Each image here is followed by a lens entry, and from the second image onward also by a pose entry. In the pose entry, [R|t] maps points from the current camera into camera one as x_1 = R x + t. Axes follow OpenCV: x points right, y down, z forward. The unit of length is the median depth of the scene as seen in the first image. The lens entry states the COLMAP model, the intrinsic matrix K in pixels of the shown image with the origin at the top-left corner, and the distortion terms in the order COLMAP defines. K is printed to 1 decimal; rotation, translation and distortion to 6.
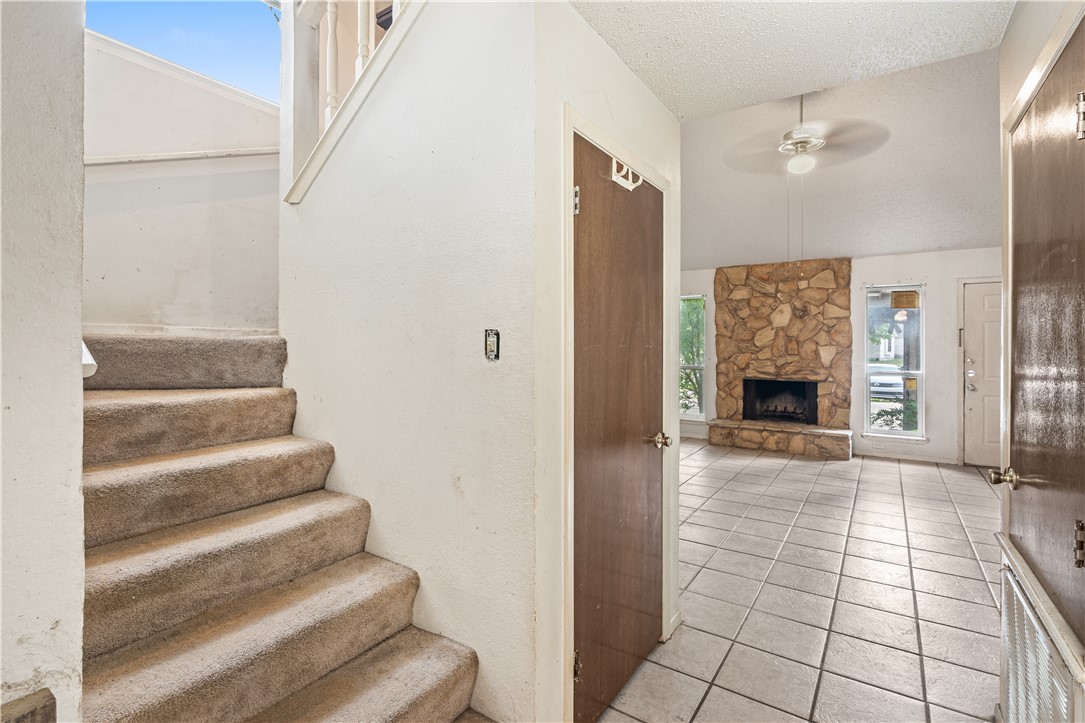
lens RADIAL K [[515.1, 0, 542.5], [0, 515.1, 361.5], [0, 0, 1]] dist [-0.002600, 0.000032]
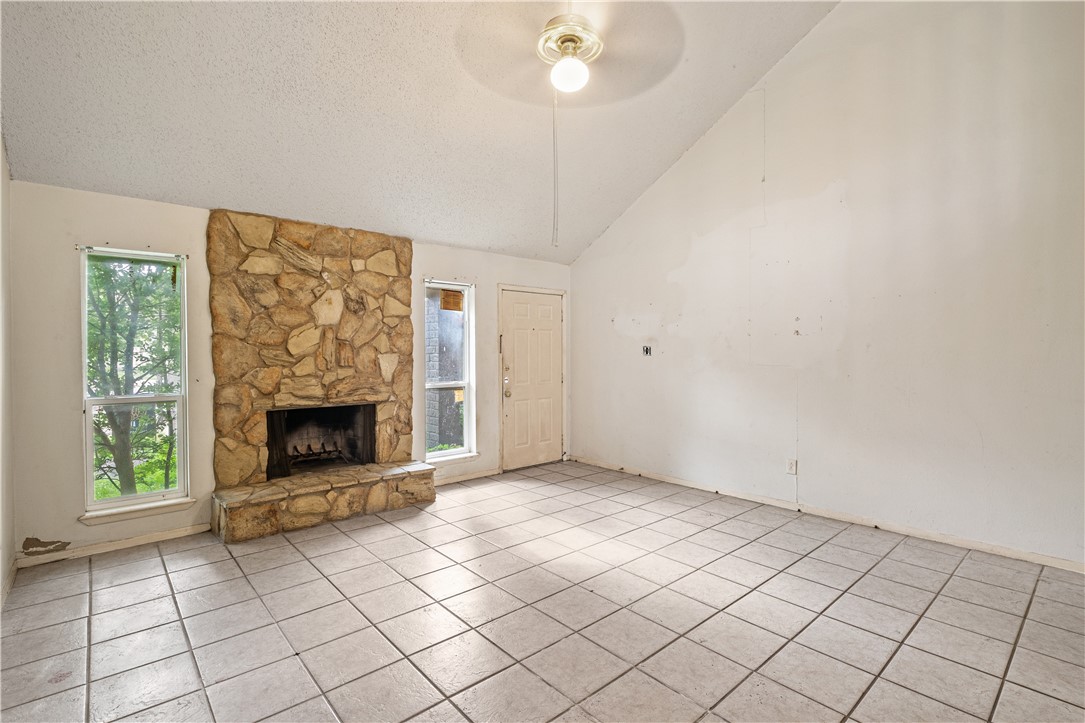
lens RADIAL K [[515.1, 0, 542.5], [0, 515.1, 361.5], [0, 0, 1]] dist [-0.002600, 0.000032]
pose [[0.250562, -0.022416, 0.967841, -0.101485], [0.033389, 0.999337, 0.014502, -0.021248], [-0.967525, 0.028681, 0.251144, 0.579915]]
